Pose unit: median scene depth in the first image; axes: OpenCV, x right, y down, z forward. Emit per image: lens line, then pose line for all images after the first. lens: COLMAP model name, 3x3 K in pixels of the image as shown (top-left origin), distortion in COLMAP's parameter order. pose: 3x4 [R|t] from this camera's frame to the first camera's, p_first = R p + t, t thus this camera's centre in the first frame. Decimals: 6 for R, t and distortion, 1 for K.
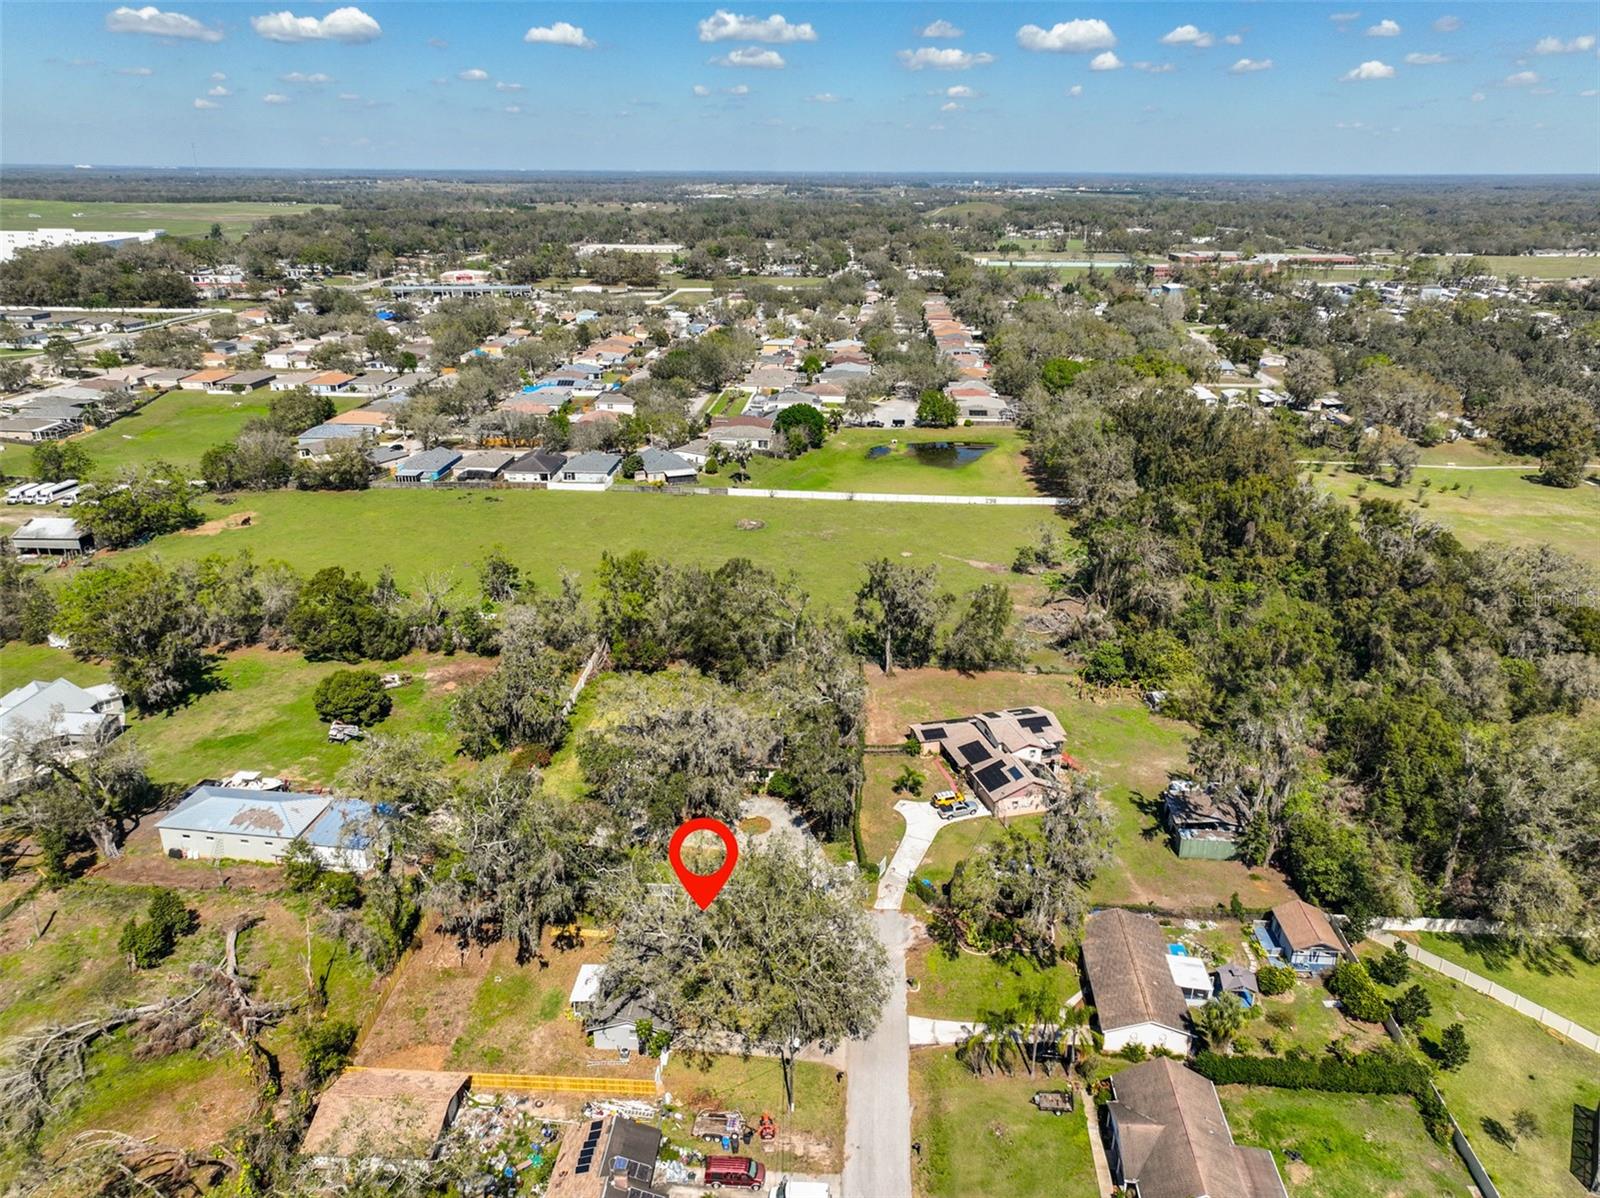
lens RADIAL K [[1119.2, 0, 806.9], [0, 1119.2, 596.1], [0, 0, 1]] dist [-0.001501, 0.021325]
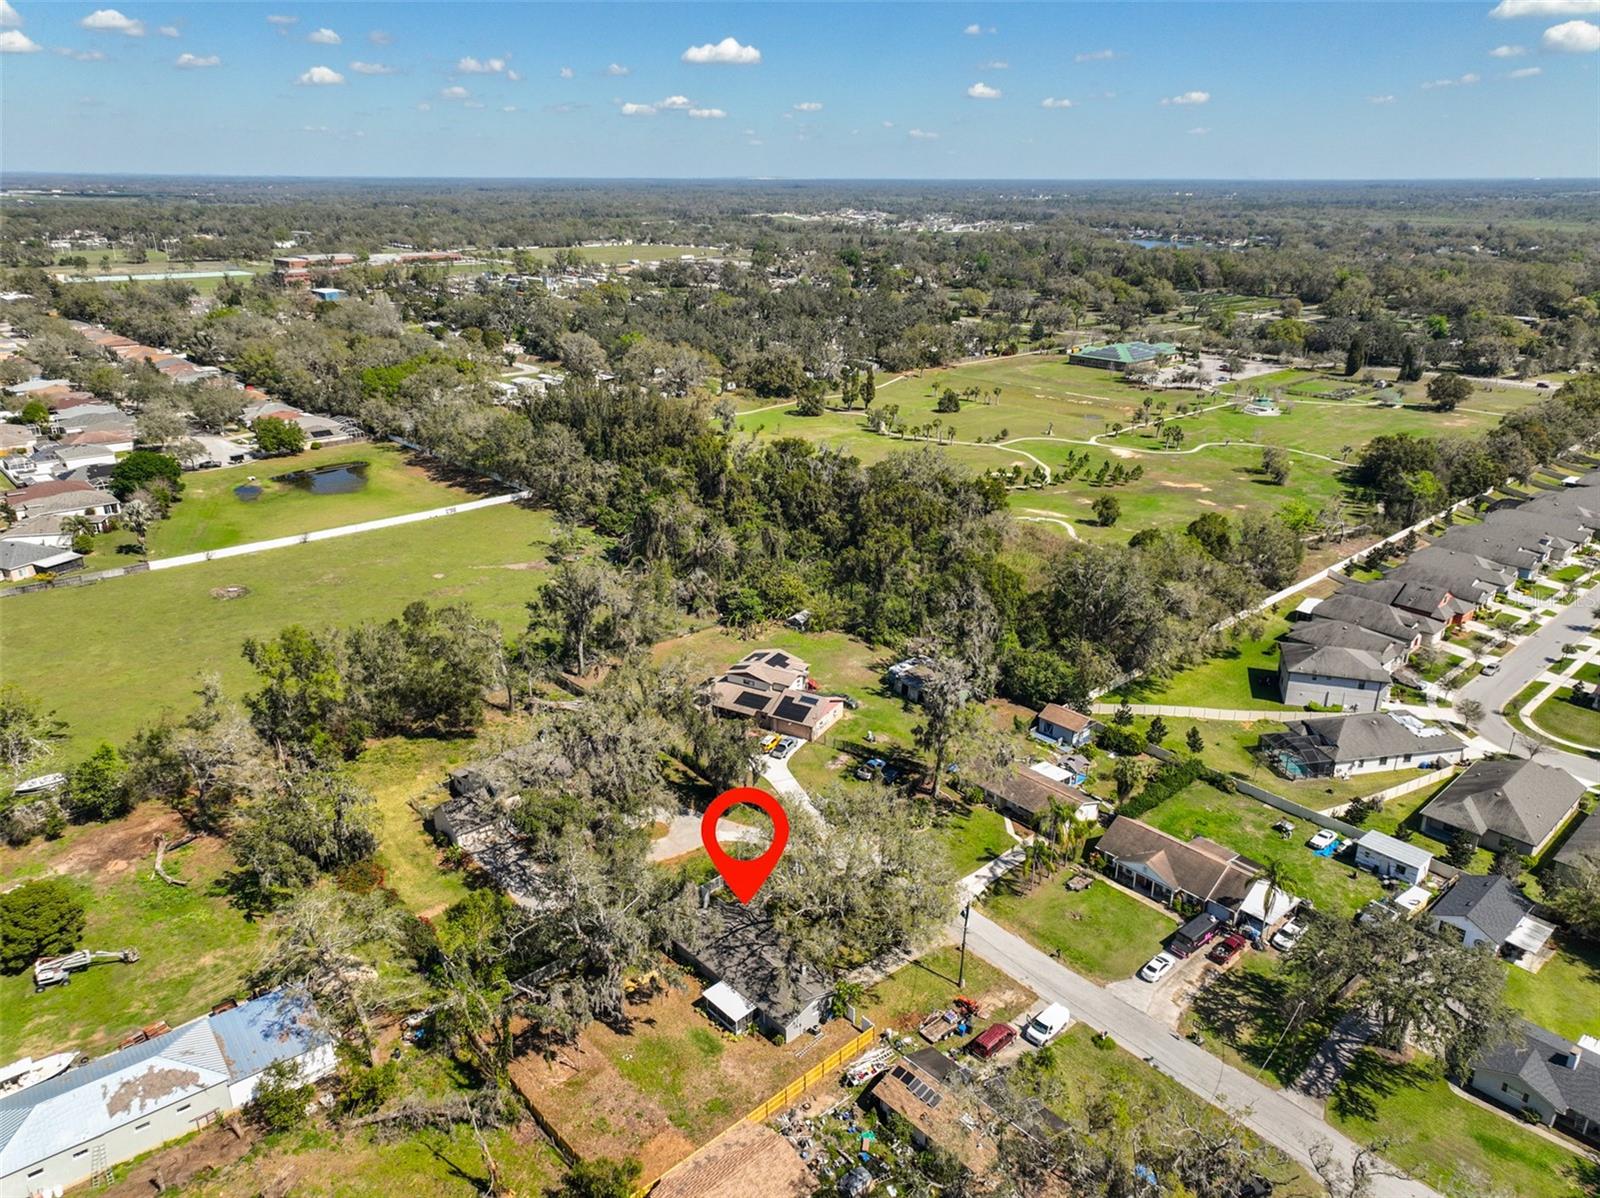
lens RADIAL K [[1119.2, 0, 806.9], [0, 1119.2, 596.1], [0, 0, 1]] dist [-0.001501, 0.021325]
pose [[0.691391, -0.256298, 0.675492, -0.271683], [0.257298, 0.961010, 0.101278, -0.029265], [-0.675112, 0.103780, 0.730379, 0.075553]]
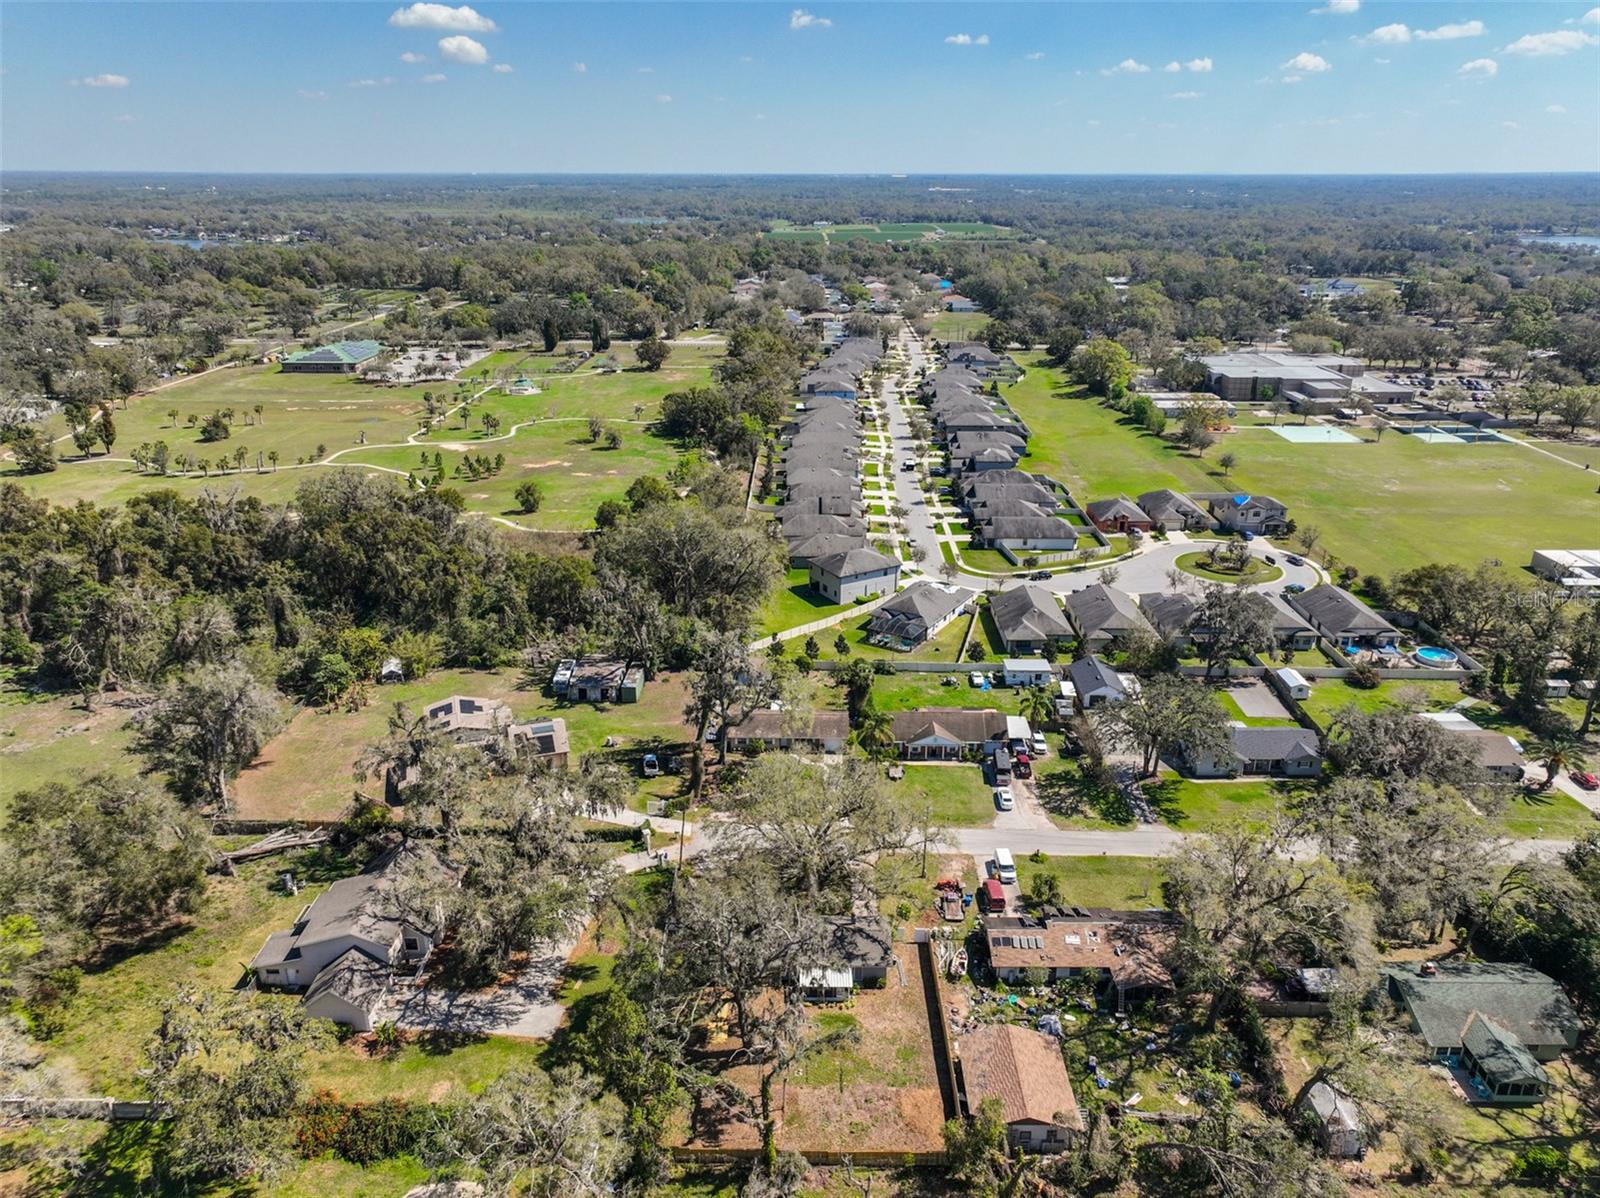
lens RADIAL K [[1119.2, 0, 806.9], [0, 1119.2, 596.1], [0, 0, 1]] dist [-0.001501, 0.021325]
pose [[-0.060412, -0.358088, 0.931731, -0.380471], [0.353773, 0.865162, 0.355442, -0.118612], [-0.933378, 0.351094, 0.074416, 0.310011]]
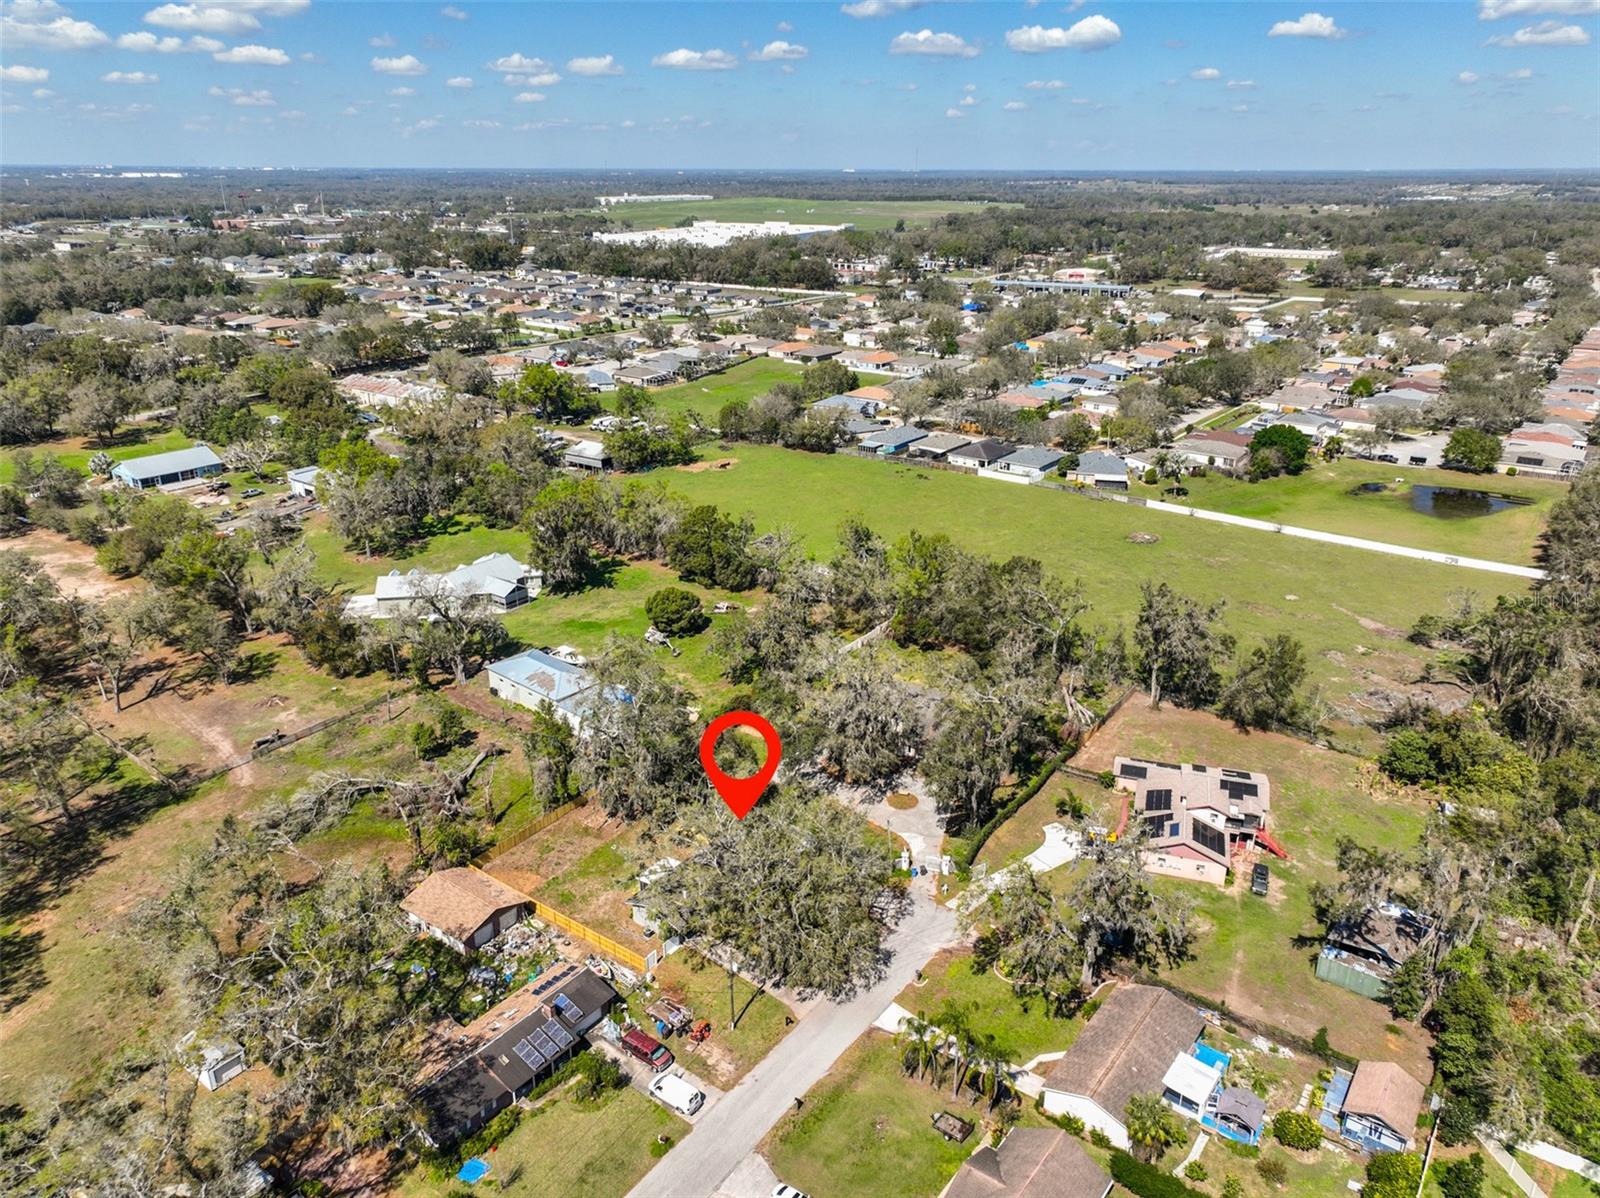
lens RADIAL K [[1119.2, 0, 806.9], [0, 1119.2, 596.1], [0, 0, 1]] dist [-0.001501, 0.021325]
pose [[0.836410, 0.192353, -0.513243, 0.178242], [-0.192637, 0.979822, 0.053285, -0.009155], [0.513136, 0.054301, 0.856588, 0.026790]]
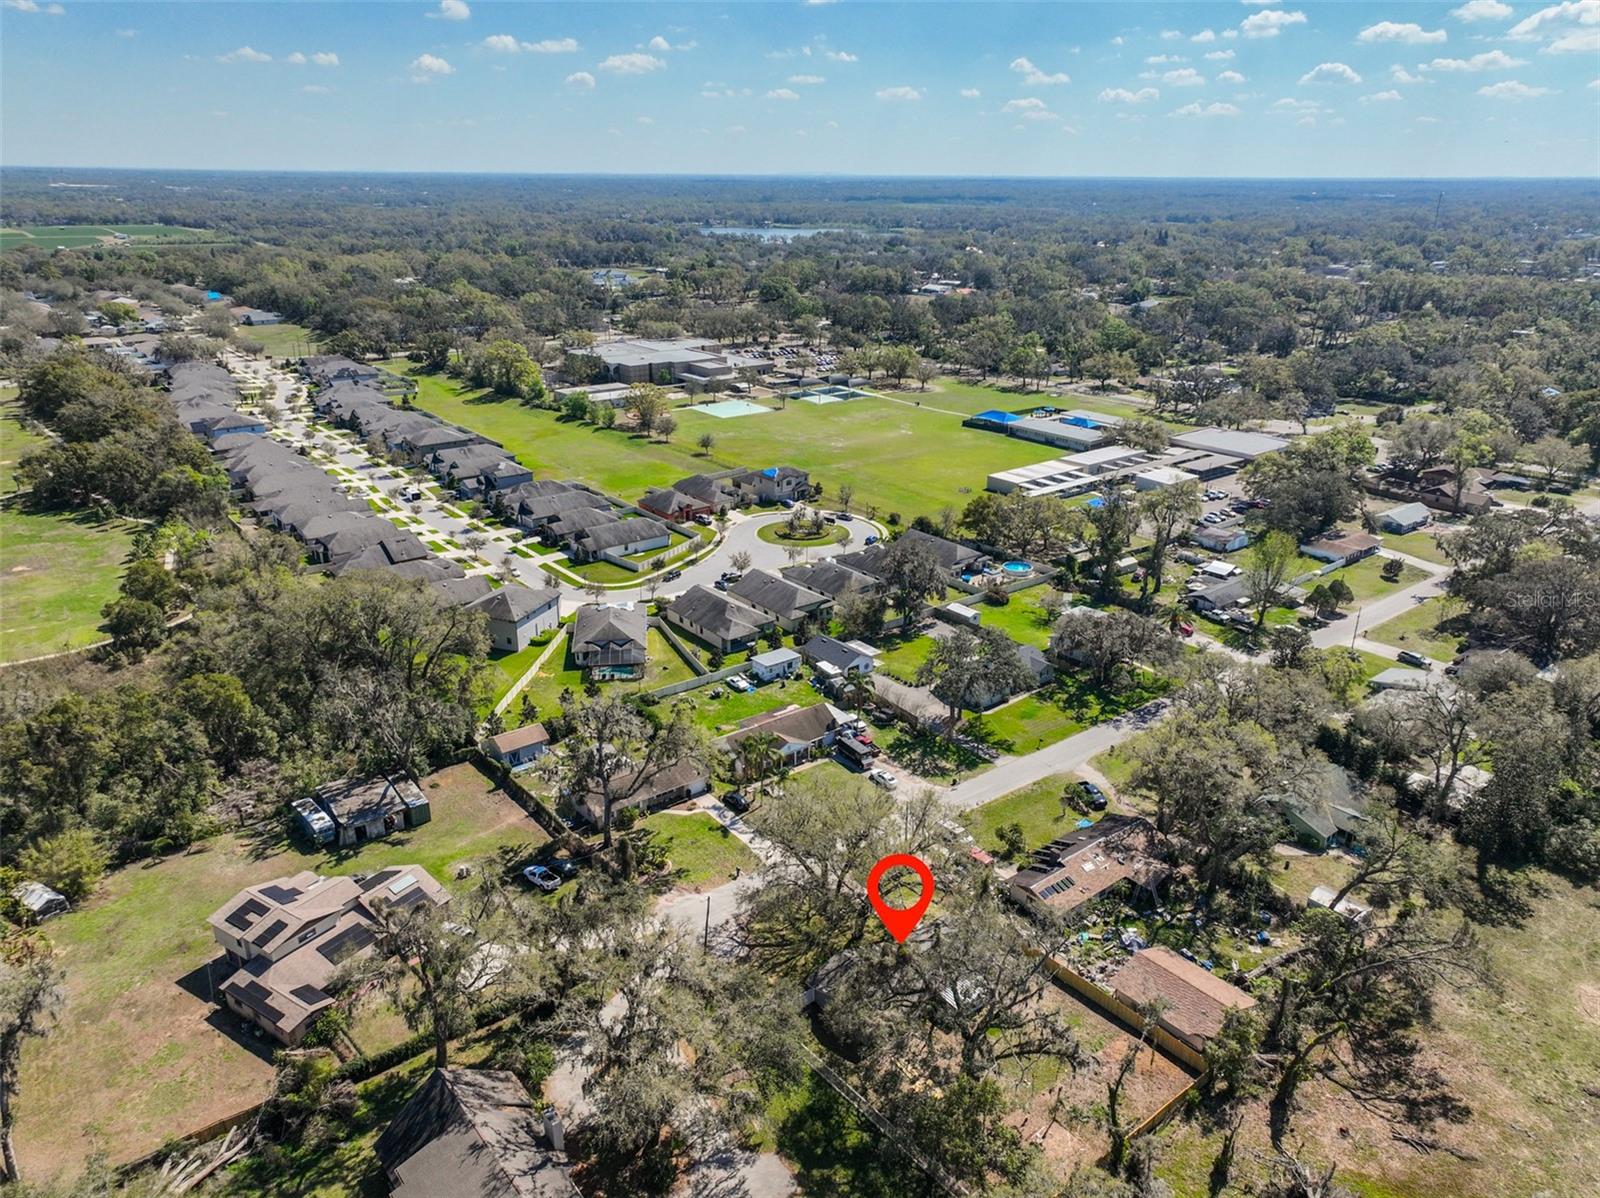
lens RADIAL K [[1119.2, 0, 806.9], [0, 1119.2, 596.1], [0, 0, 1]] dist [-0.001501, 0.021325]
pose [[-0.677113, -0.269373, 0.684804, -0.257756], [0.251295, 0.790008, 0.559229, -0.195292], [-0.691642, 0.550749, -0.467232, 0.516351]]
